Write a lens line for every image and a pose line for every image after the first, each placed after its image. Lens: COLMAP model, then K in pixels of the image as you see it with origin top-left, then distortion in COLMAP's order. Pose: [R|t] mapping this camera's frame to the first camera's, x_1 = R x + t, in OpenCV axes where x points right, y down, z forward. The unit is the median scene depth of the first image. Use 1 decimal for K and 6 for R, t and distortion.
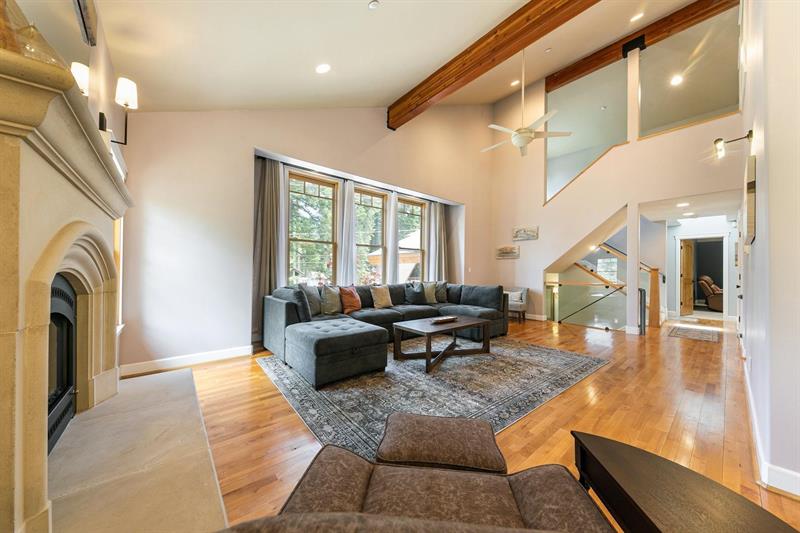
lens RADIAL K [[275.6, 0, 403.6], [0, 275.6, 269.8], [0, 0, 1]] dist [0.008369, -0.000613]
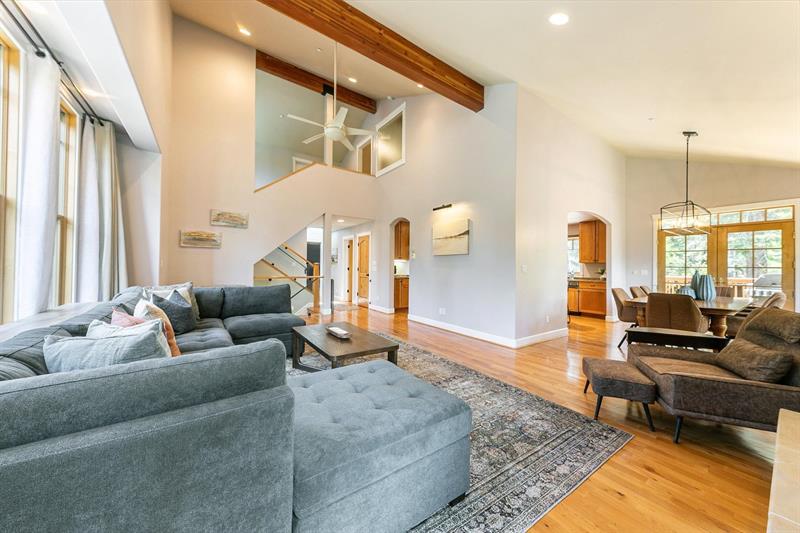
lens RADIAL K [[275.6, 0, 405.4], [0, 275.6, 264.4], [0, 0, 1]] dist [0.008369, -0.000613]
pose [[0.081328, 0.001137, 0.996687, -0.616271], [-0.018727, 0.999825, 0.000388, -0.012110], [-0.996511, -0.018697, 0.081335, 0.769068]]
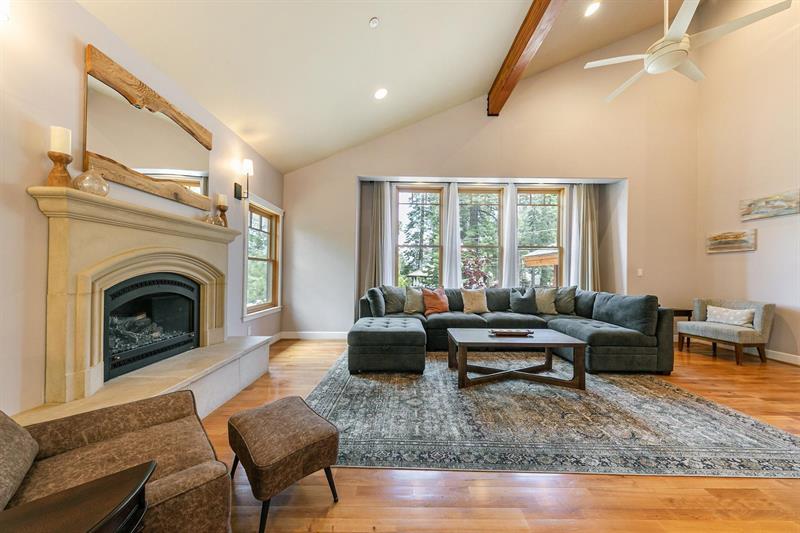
lens RADIAL K [[275.6, 0, 402.7], [0, 275.6, 271.6], [0, 0, 1]] dist [0.008369, -0.000613]
pose [[0.763777, -0.007296, -0.645439, 0.438890], [0.002626, 0.999963, -0.008197, 0.007318], [0.645475, 0.004566, 0.763768, 0.175372]]
